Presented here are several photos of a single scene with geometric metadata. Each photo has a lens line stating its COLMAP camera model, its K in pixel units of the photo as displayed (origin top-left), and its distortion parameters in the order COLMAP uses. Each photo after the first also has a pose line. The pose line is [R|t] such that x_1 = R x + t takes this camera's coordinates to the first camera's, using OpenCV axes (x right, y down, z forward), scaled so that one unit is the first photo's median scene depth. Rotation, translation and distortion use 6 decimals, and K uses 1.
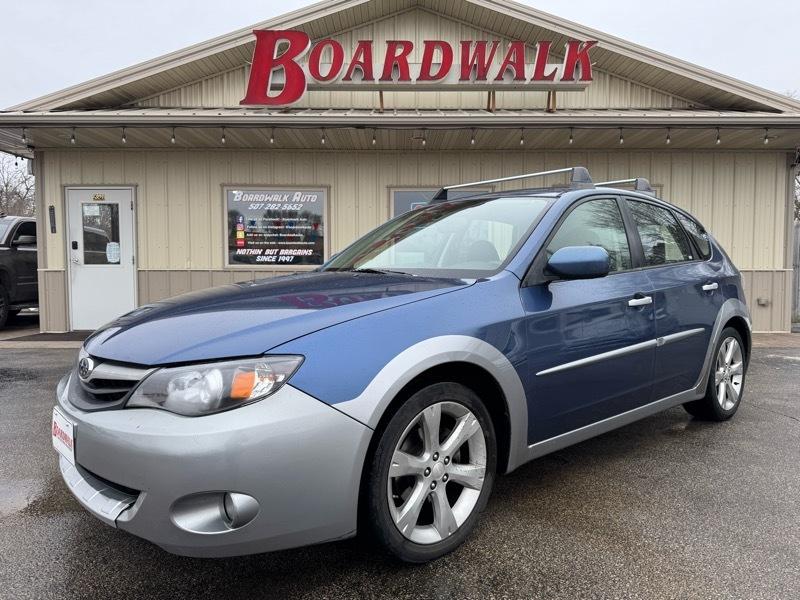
lens RADIAL K [[559.2, 0, 399.4], [0, 559.2, 300.7], [0, 0, 1]] dist [0.015387, -0.026361]
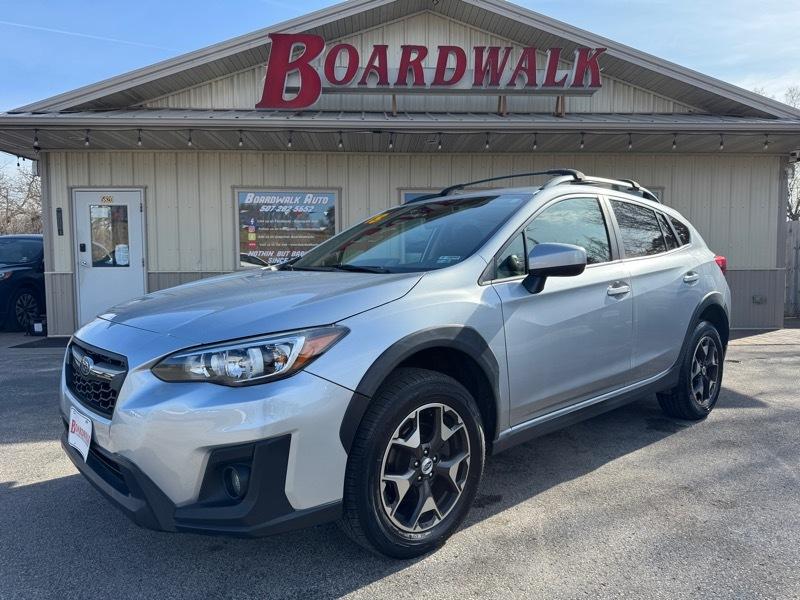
lens RADIAL K [[559.2, 0, 398.3], [0, 559.2, 303.0], [0, 0, 1]] dist [0.015387, -0.026361]
pose [[0.999021, -0.007510, 0.043591, -0.074346], [0.006839, 0.999856, 0.015535, -0.014496], [-0.043702, -0.015222, 0.998929, -0.016776]]
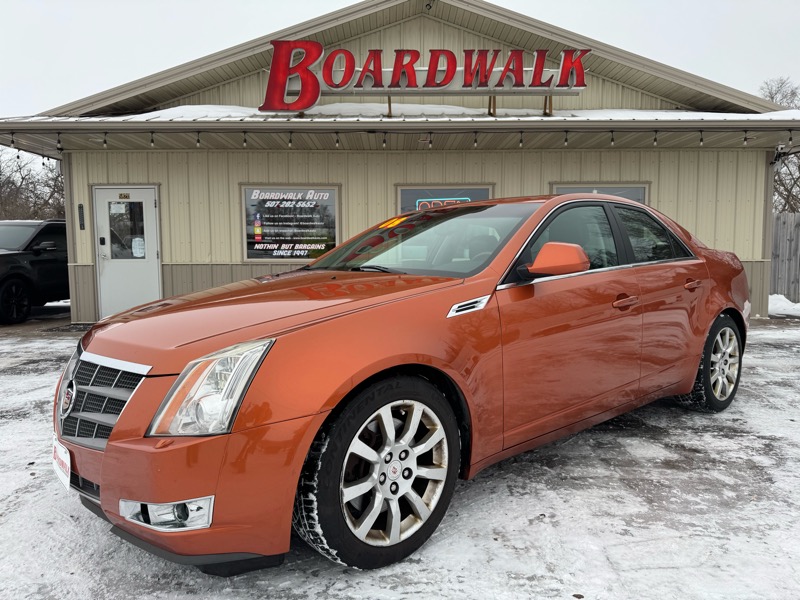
lens RADIAL K [[559.2, 0, 398.4], [0, 559.2, 304.8], [0, 0, 1]] dist [0.015387, -0.026361]
pose [[0.999941, -0.006395, 0.008739, -0.028158], [0.006117, 0.999486, 0.031472, -0.008985], [-0.008936, -0.031417, 0.999466, -0.086640]]
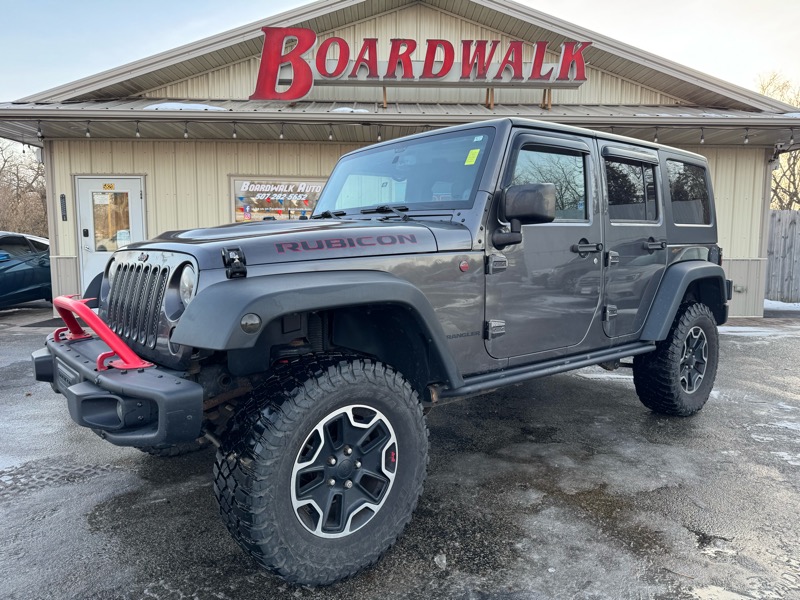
lens RADIAL K [[559.2, 0, 399.4], [0, 559.2, 301.9], [0, 0, 1]] dist [0.015387, -0.026361]
pose [[0.999550, 0.000916, 0.029999, -0.037019], [-0.002412, 0.998752, 0.049894, -0.028134], [-0.029916, -0.049944, 0.998304, -0.060648]]
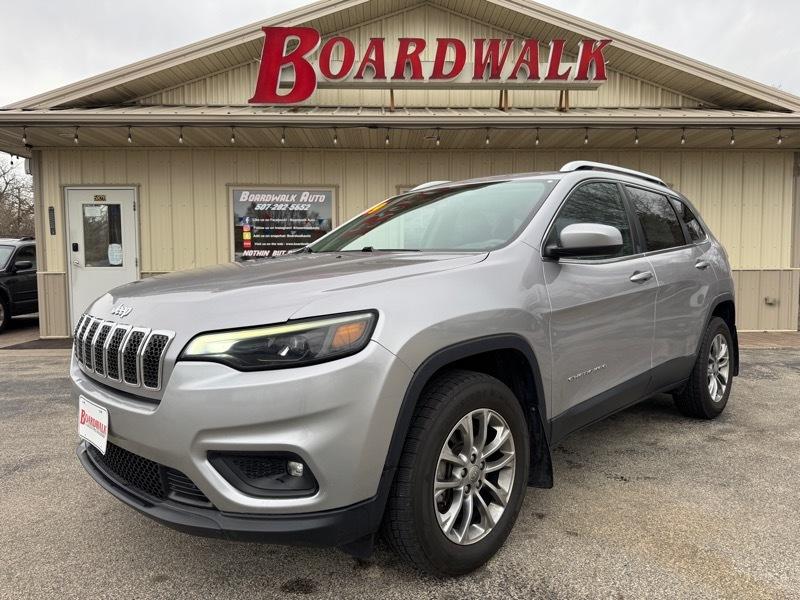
lens RADIAL K [[559.2, 0, 398.7], [0, 559.2, 302.1], [0, 0, 1]] dist [0.015387, -0.026361]
pose [[0.999641, -0.006315, 0.026031, -0.050127], [0.005937, 0.999876, 0.014591, -0.016310], [-0.026120, -0.014431, 0.999555, 0.013752]]
